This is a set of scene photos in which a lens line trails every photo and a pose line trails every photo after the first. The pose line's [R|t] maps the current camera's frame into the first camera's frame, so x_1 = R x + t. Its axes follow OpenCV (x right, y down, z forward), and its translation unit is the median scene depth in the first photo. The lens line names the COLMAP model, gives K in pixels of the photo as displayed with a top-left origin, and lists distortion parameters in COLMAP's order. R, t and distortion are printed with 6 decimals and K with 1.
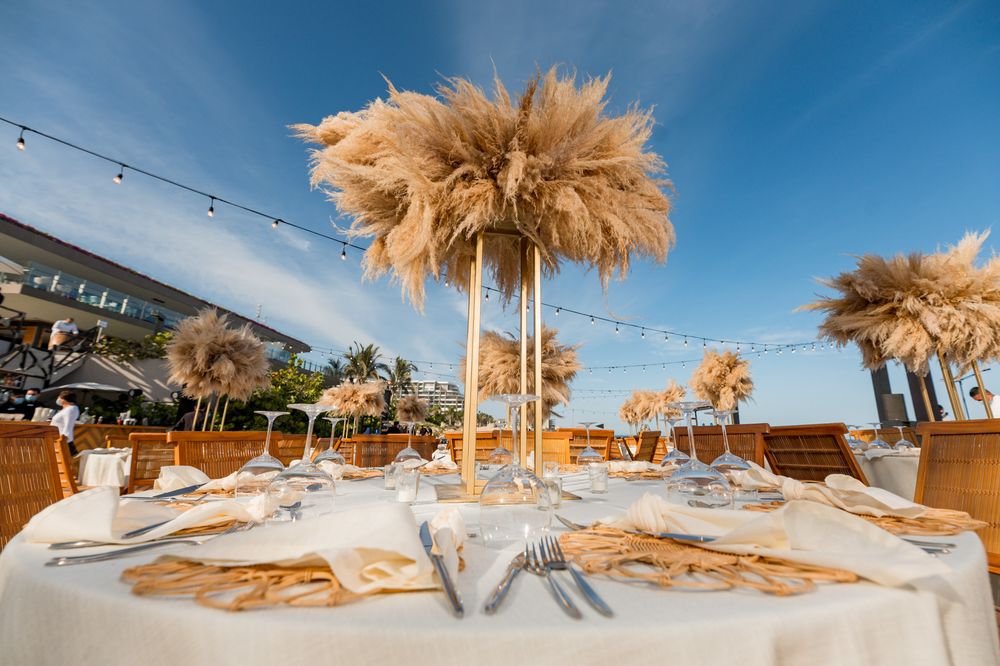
lens RADIAL K [[420.1, 0, 500.0], [0, 420.1, 333.0], [0, 0, 1]] dist [0.001041, 0.000017]
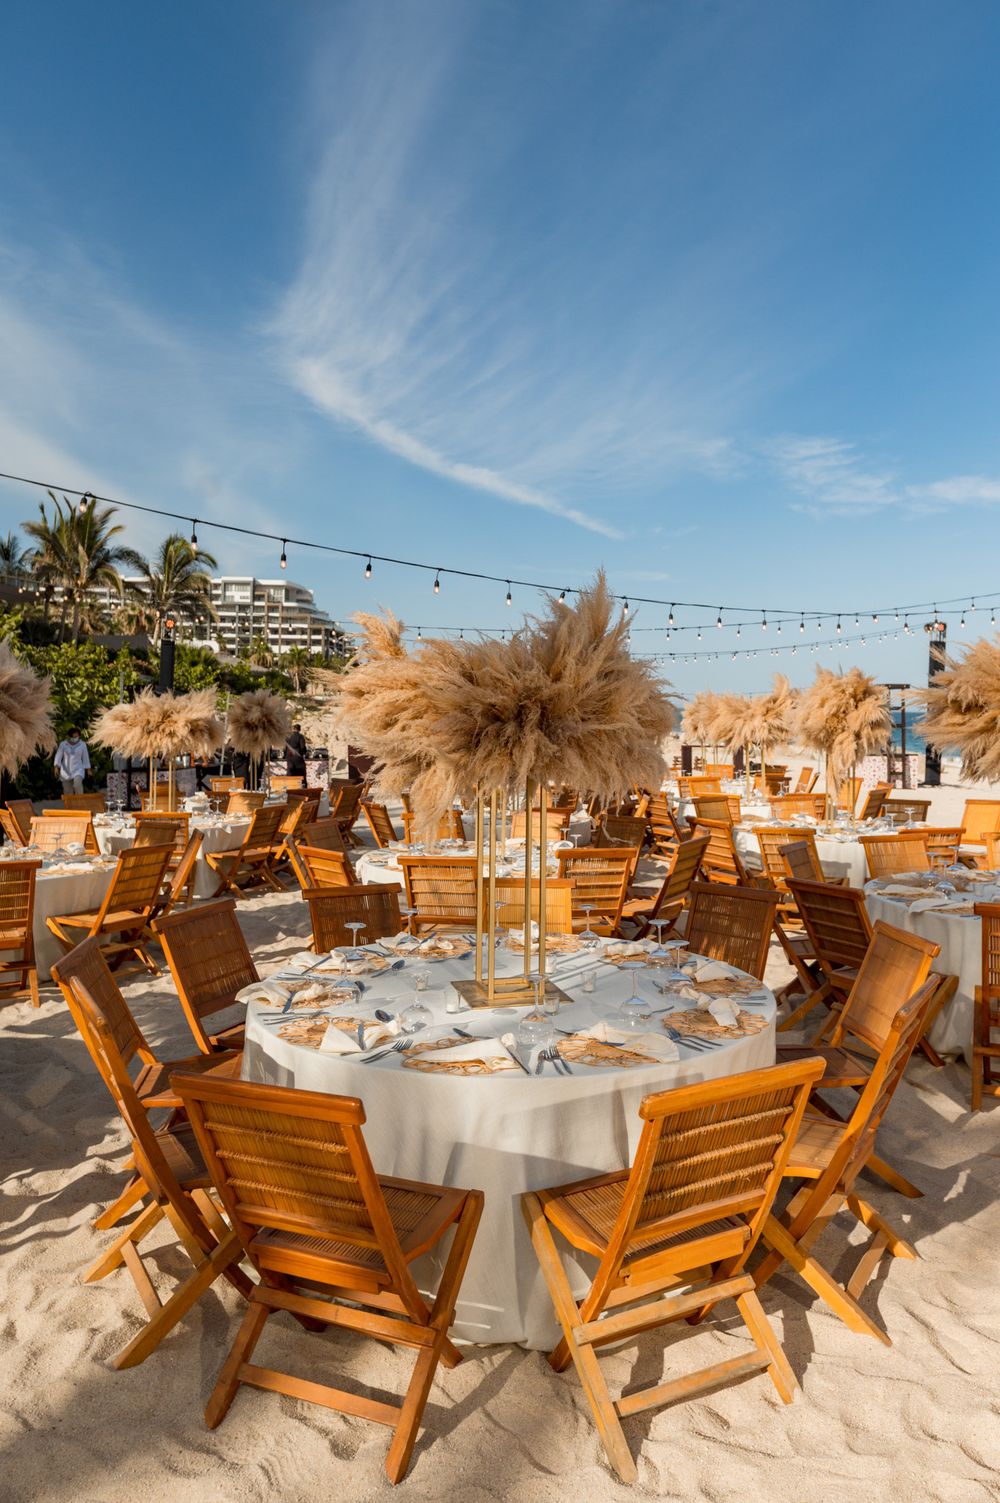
lens RADIAL K [[1037.6, 0, 500.0], [0, 1037.6, 751.5], [0, 0, 1]] dist [0.000927, -0.001952]
pose [[0.996863, -0.003233, 0.079077, -0.039506], [-0.018488, 0.962007, 0.272397, -0.167059], [-0.076953, -0.273004, 0.958930, -0.256051]]
